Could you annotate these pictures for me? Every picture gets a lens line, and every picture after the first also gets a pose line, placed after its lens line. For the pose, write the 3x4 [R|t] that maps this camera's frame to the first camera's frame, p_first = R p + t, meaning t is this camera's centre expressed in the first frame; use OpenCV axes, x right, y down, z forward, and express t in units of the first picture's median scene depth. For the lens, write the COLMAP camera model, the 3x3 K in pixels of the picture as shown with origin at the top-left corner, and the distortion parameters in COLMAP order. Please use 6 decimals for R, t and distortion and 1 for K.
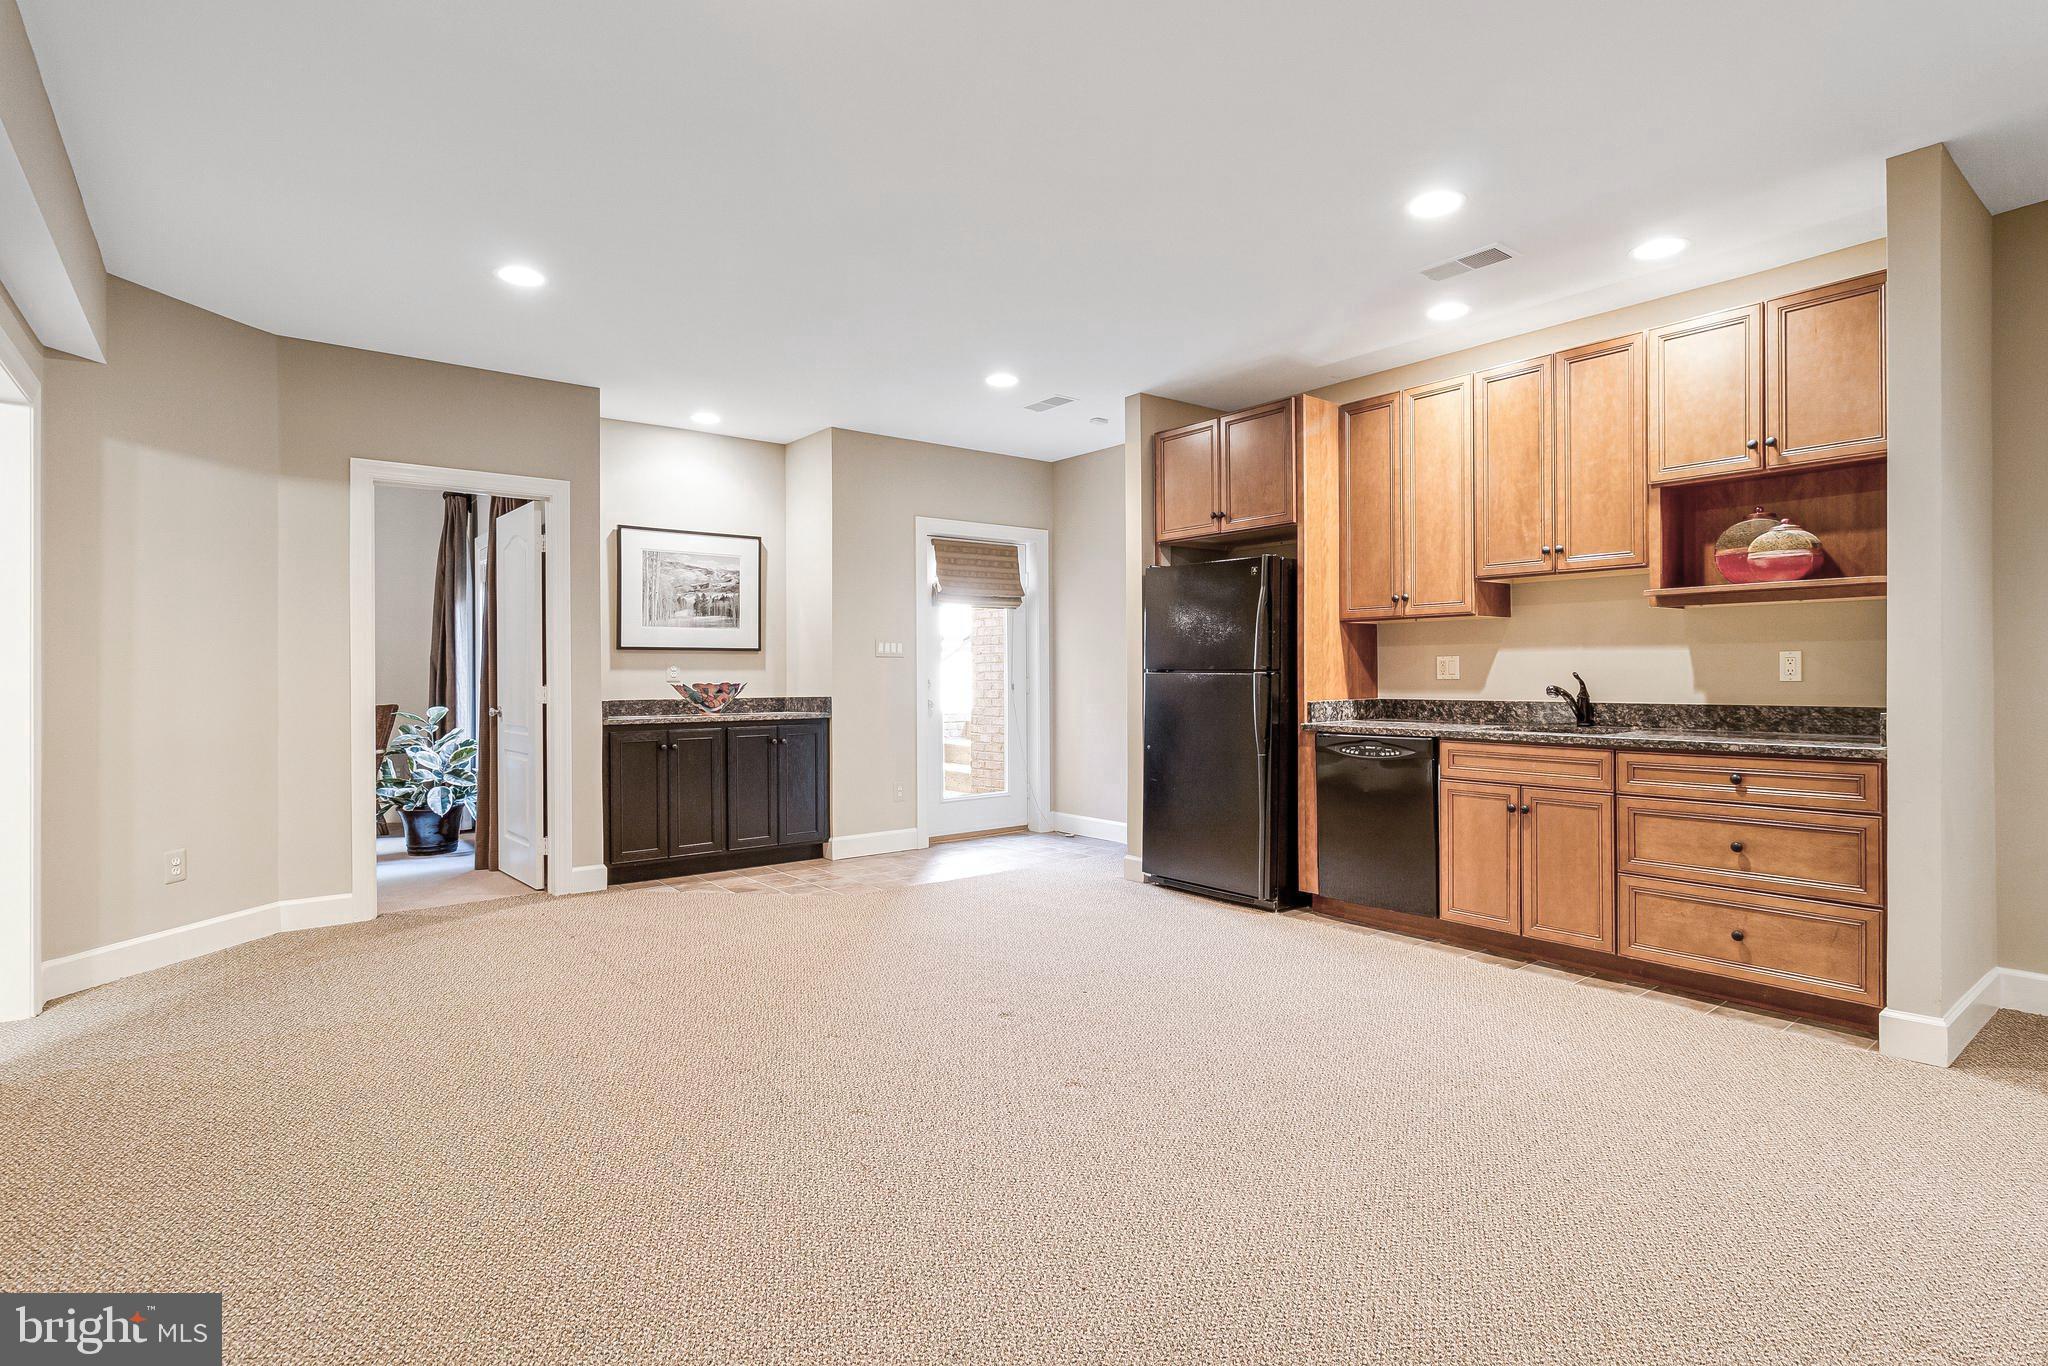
lens RADIAL K [[1015.6, 0, 1024.0], [0, 1015.6, 676.1], [0, 0, 1]] dist [-0.002353, 0.000810]
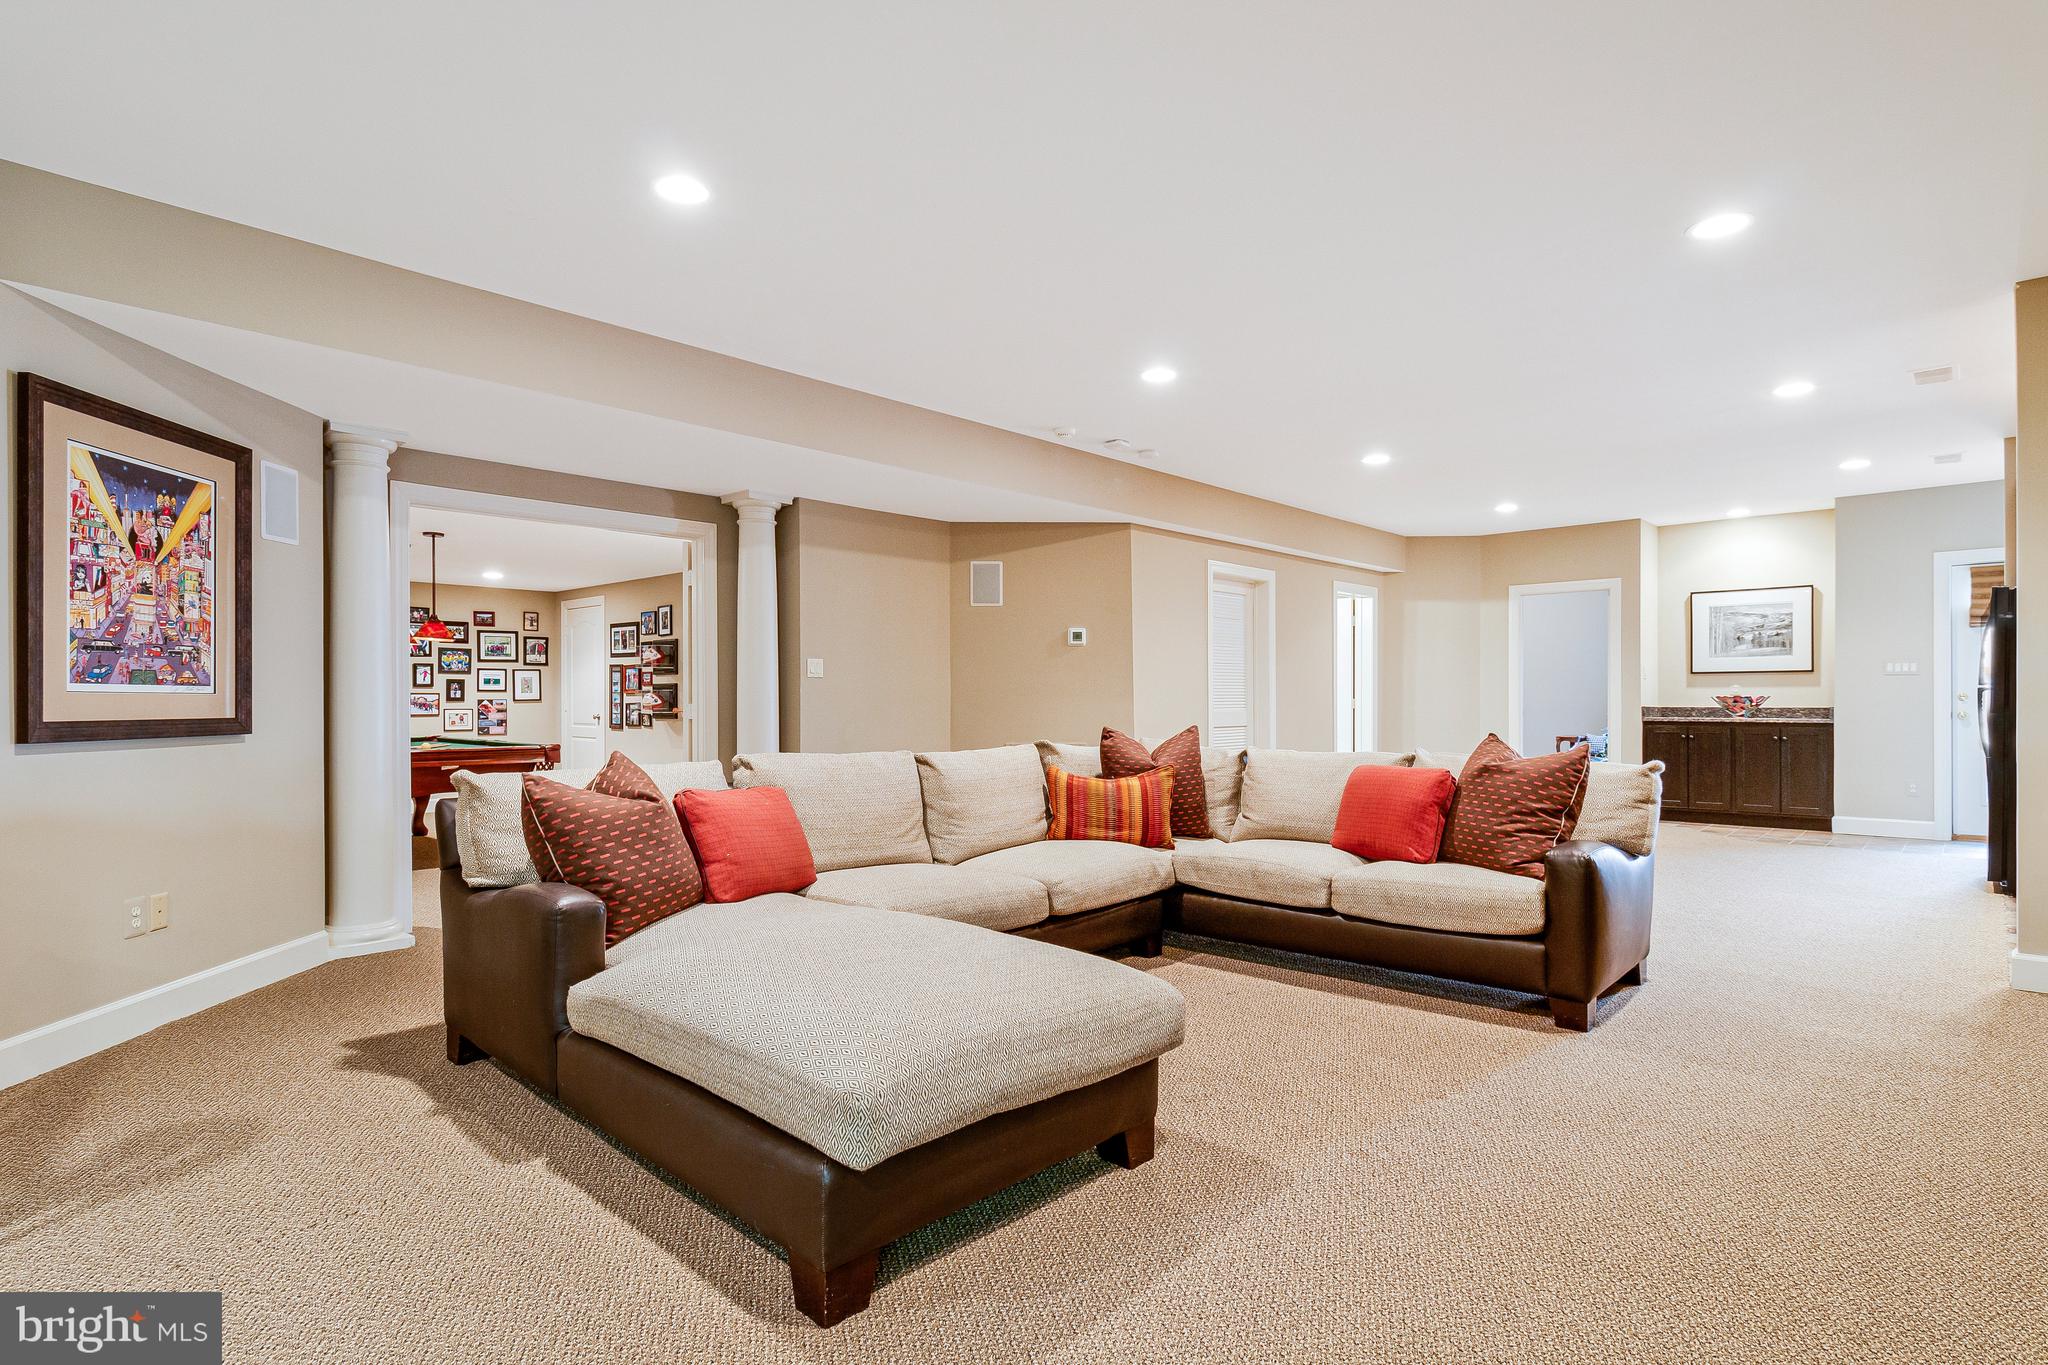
lens RADIAL K [[1015.6, 0, 1021.1], [0, 1015.6, 694.1], [0, 0, 1]] dist [-0.002353, 0.000810]
pose [[0.123376, 0.001730, -0.992359, 0.963281], [0.005226, 0.999983, 0.002394, -0.004486], [0.992346, -0.005482, 0.123365, -0.184990]]
